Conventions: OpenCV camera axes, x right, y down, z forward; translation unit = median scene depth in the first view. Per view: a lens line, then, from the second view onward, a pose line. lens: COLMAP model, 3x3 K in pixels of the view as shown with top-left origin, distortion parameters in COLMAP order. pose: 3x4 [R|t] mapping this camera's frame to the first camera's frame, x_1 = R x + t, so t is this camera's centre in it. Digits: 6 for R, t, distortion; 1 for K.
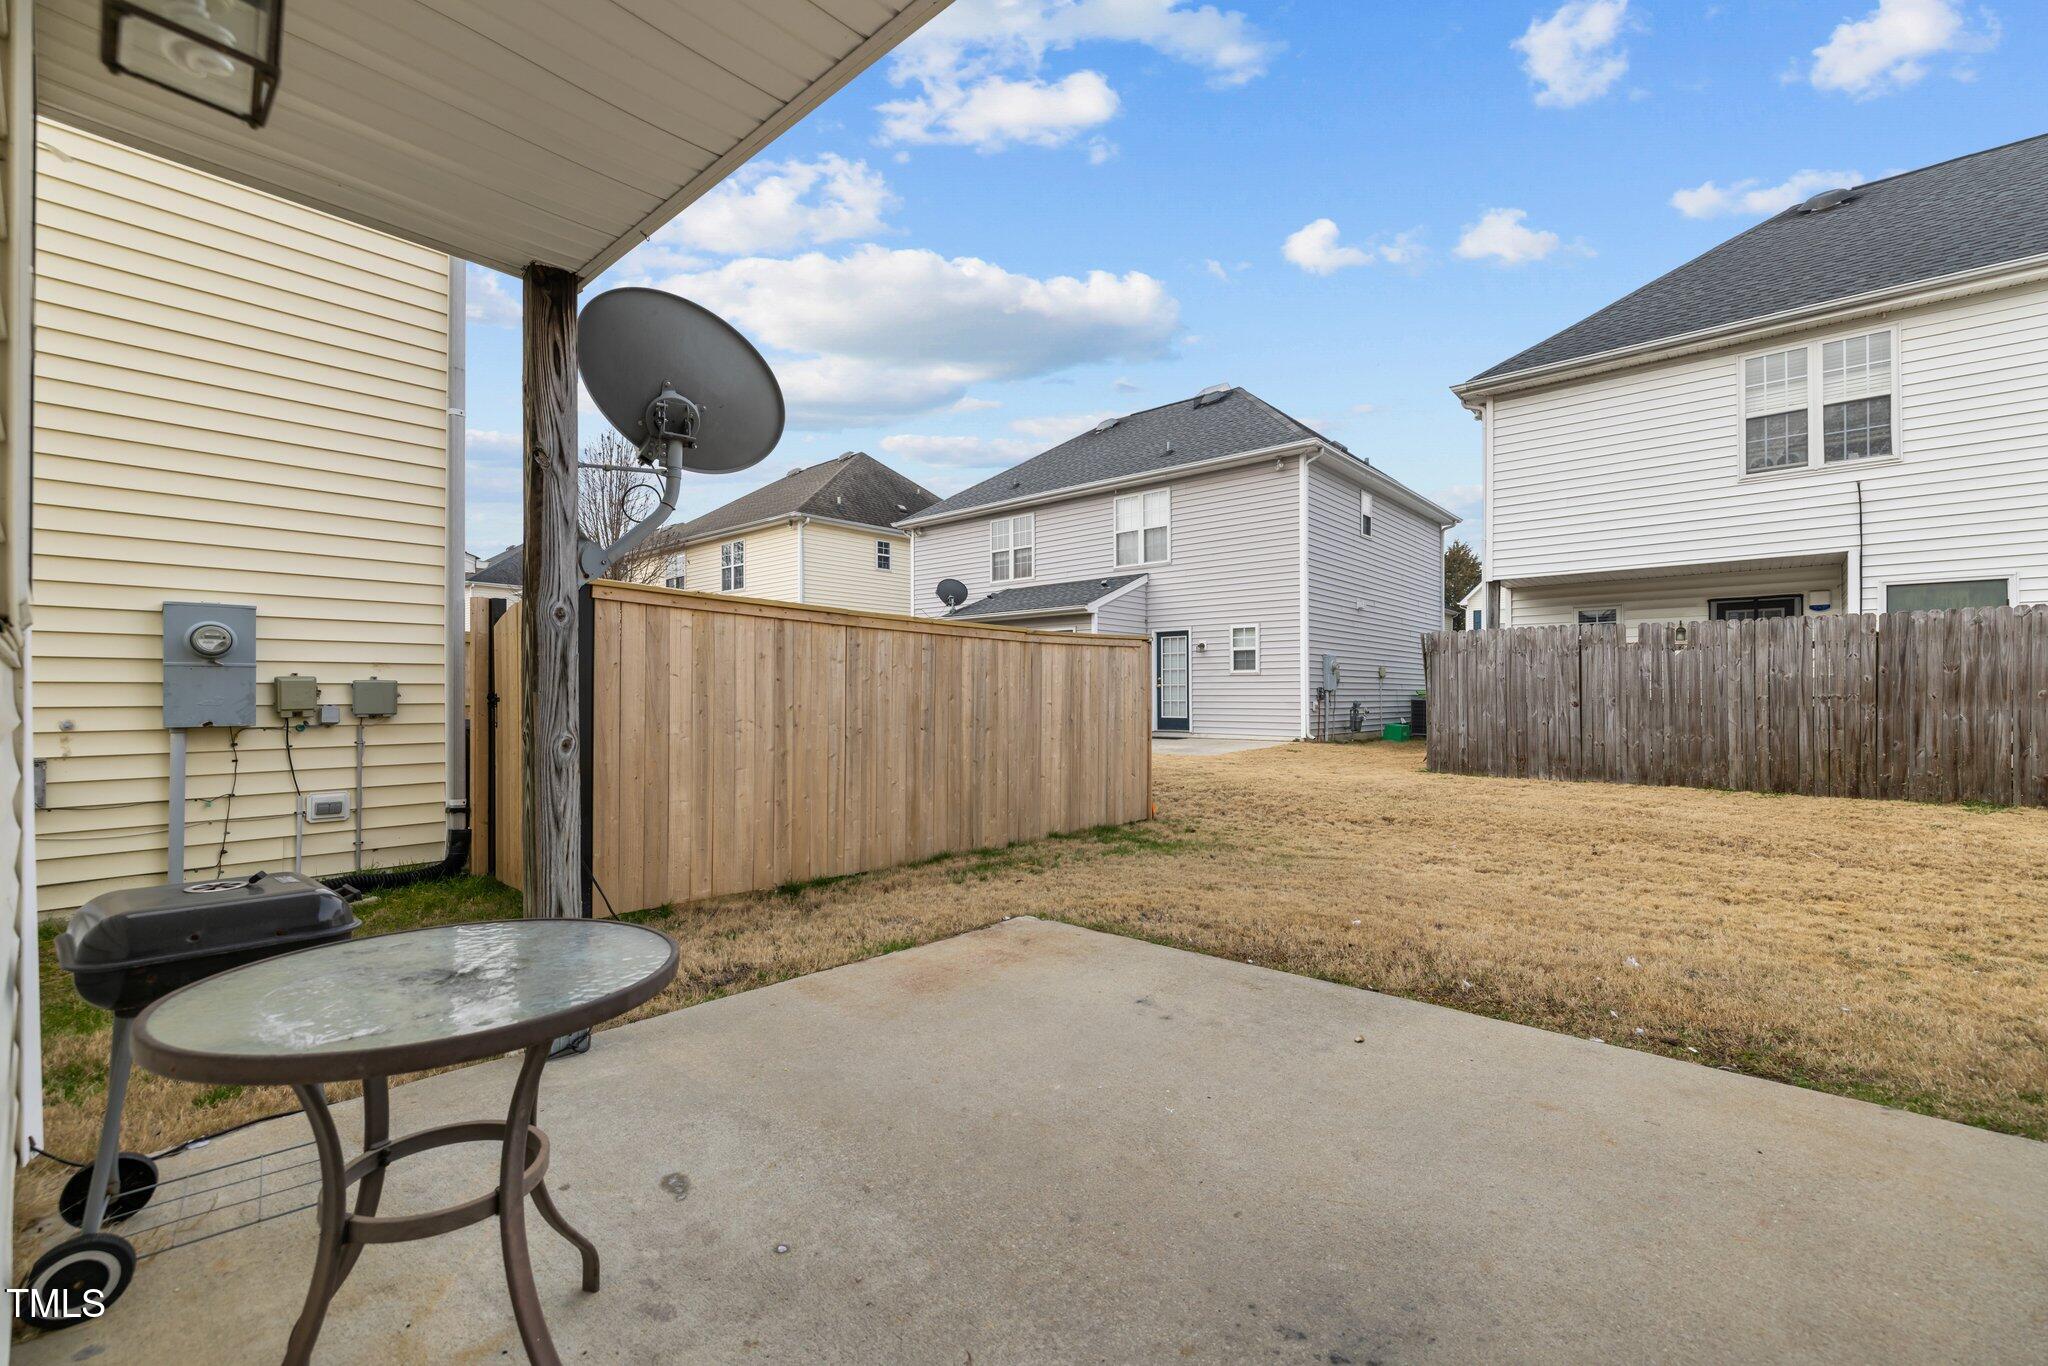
lens RADIAL K [[864.8, 0, 1017.6], [0, 864.8, 687.4], [0, 0, 1]] dist [0.002343, 0.000488]
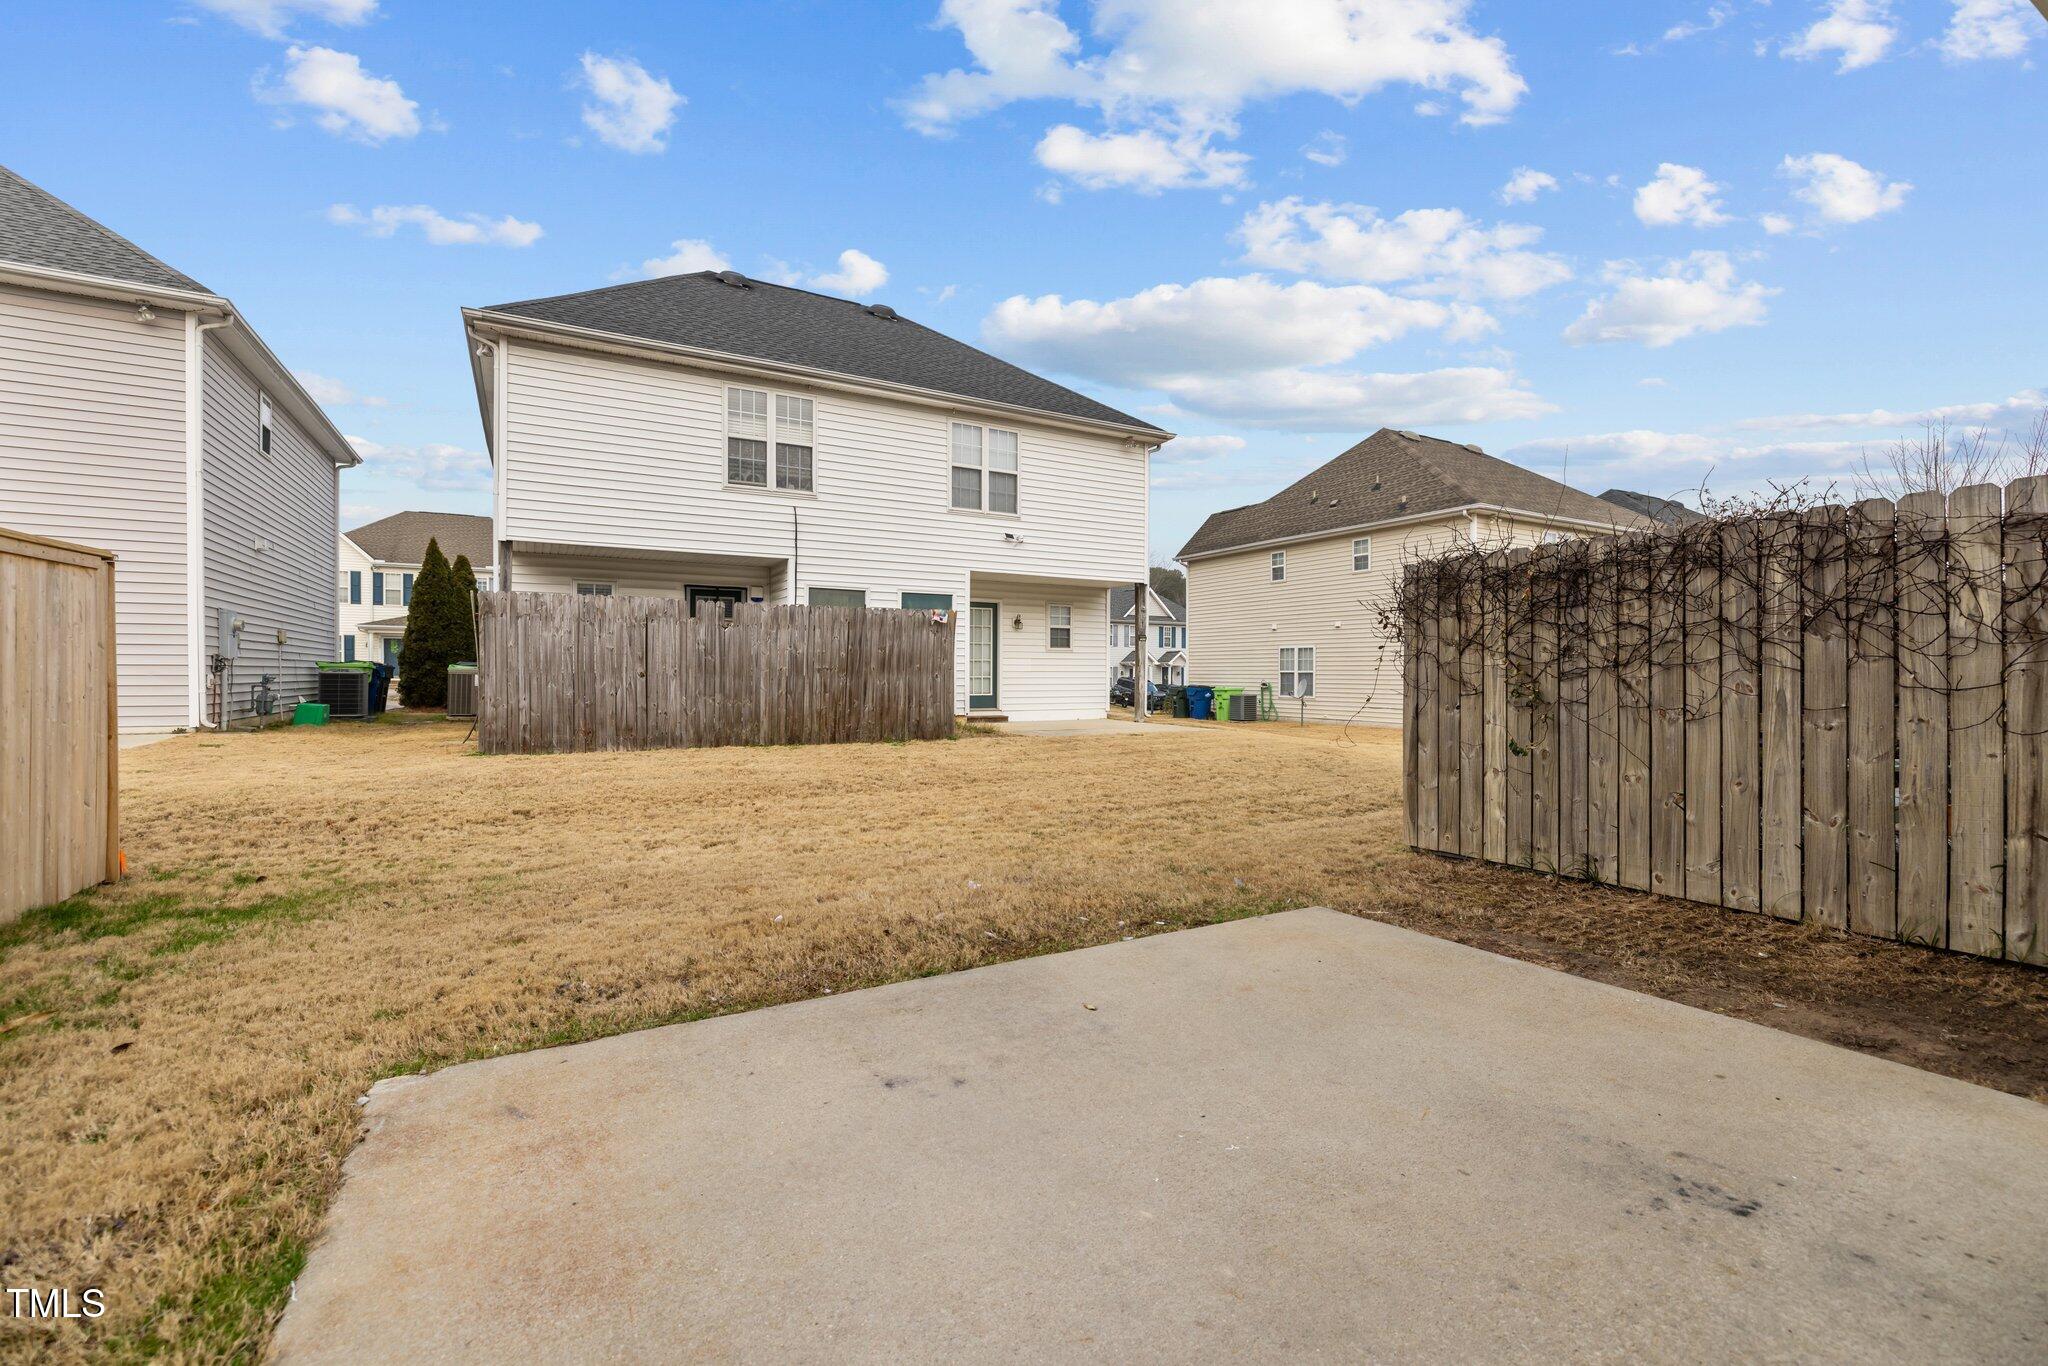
lens RADIAL K [[864.8, 0, 1021.2], [0, 864.8, 680.4], [0, 0, 1]] dist [0.002343, 0.000488]
pose [[0.323698, -0.005871, 0.946142, -0.173072], [-0.012122, 0.999873, 0.010352, 0.009919], [-0.946083, -0.014820, 0.323585, 0.242230]]
